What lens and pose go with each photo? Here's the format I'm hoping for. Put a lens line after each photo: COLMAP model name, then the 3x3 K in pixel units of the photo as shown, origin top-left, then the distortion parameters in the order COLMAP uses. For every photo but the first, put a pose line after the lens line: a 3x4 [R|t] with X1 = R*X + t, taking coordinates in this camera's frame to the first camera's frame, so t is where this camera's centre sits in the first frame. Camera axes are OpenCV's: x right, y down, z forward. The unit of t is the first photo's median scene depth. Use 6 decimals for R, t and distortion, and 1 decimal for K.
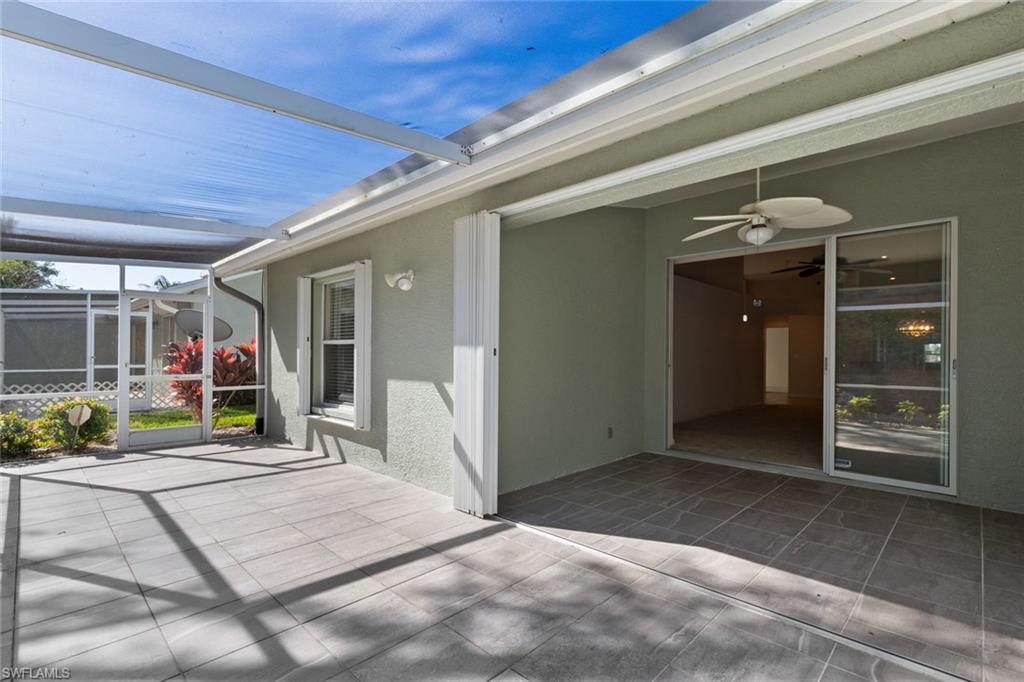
lens RADIAL K [[463.4, 0, 512.7], [0, 463.4, 348.2], [0, 0, 1]] dist [0.008492, -0.001816]
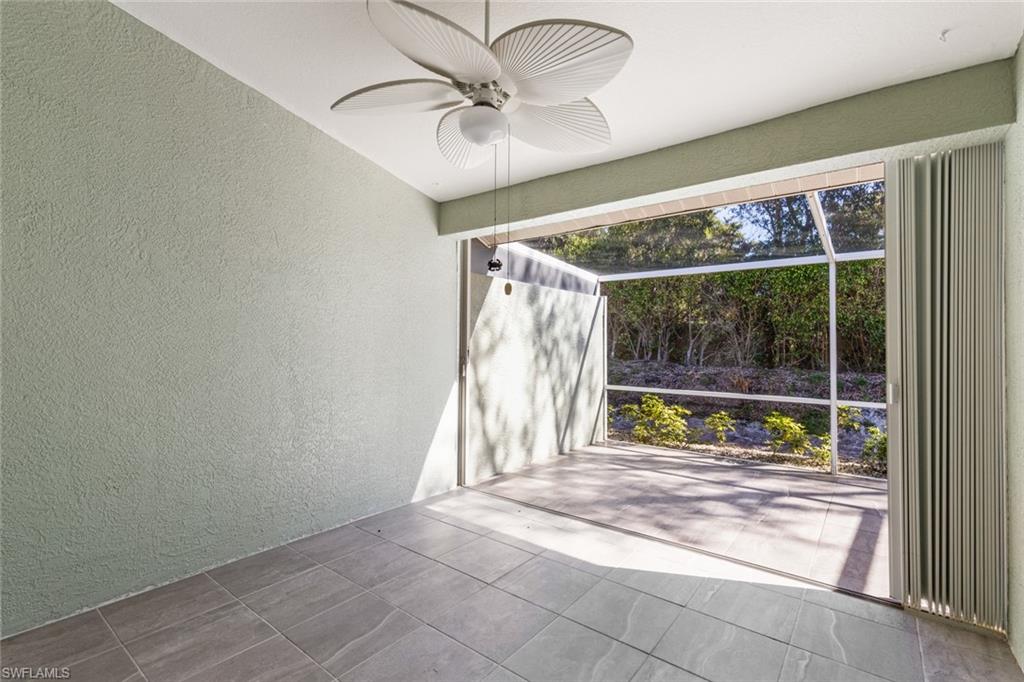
lens RADIAL K [[463.4, 0, 512.2], [0, 463.4, 341.0], [0, 0, 1]] dist [0.008492, -0.001816]
pose [[-0.992295, -0.016184, -0.122834, 0.908529], [-0.014037, 0.999733, -0.018329, 0.003664], [0.123098, -0.016464, -0.992258, 2.449776]]
